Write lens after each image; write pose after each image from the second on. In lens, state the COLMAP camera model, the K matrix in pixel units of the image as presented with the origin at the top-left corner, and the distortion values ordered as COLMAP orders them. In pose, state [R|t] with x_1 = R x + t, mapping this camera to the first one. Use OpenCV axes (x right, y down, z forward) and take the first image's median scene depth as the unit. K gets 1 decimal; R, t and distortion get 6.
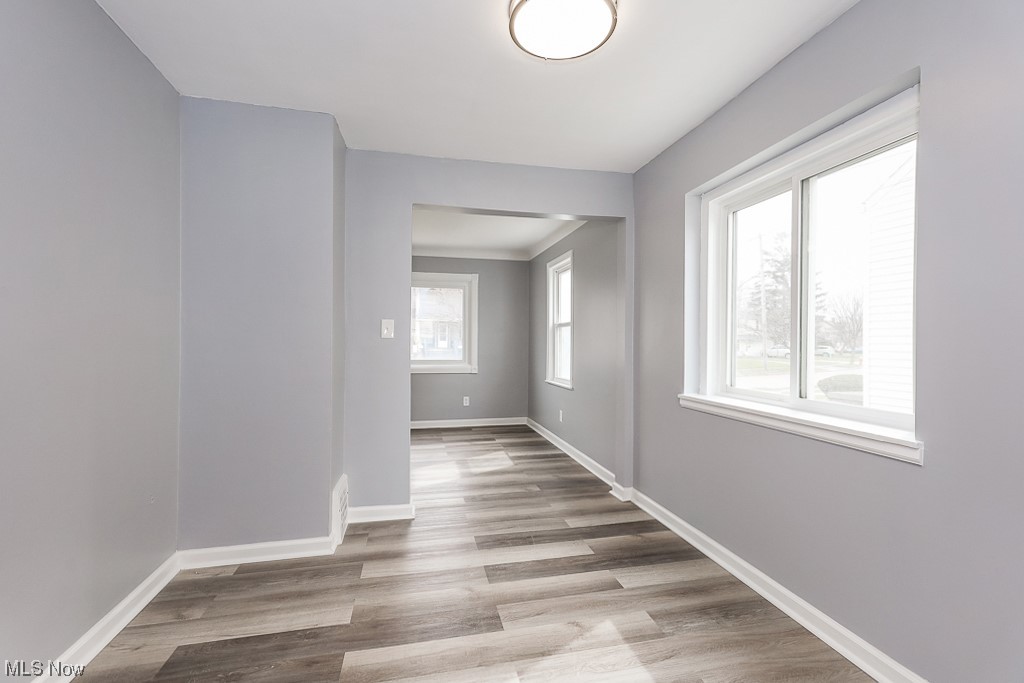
lens RADIAL K [[462.5, 0, 514.5], [0, 462.5, 345.4], [0, 0, 1]] dist [0.012620, 0.001508]
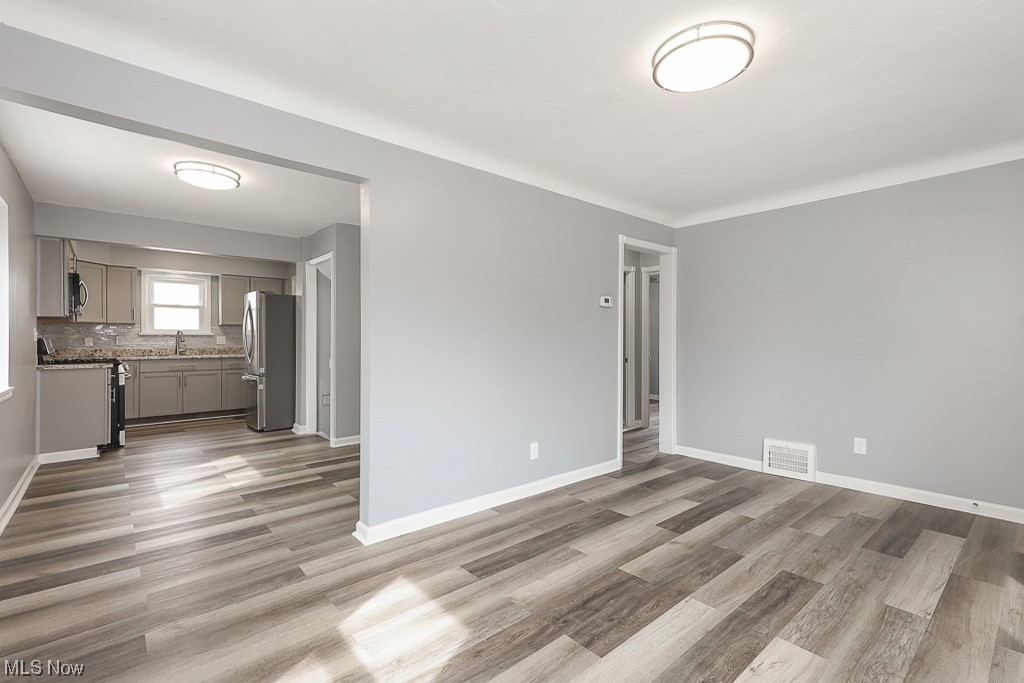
lens RADIAL K [[462.5, 0, 518.1], [0, 462.5, 344.0], [0, 0, 1]] dist [0.012620, 0.001508]
pose [[-0.876833, -0.000522, -0.480794, -0.073002], [0.000163, 0.999999, -0.001382, 0.005594], [0.480794, -0.001290, -0.876832, 2.298488]]
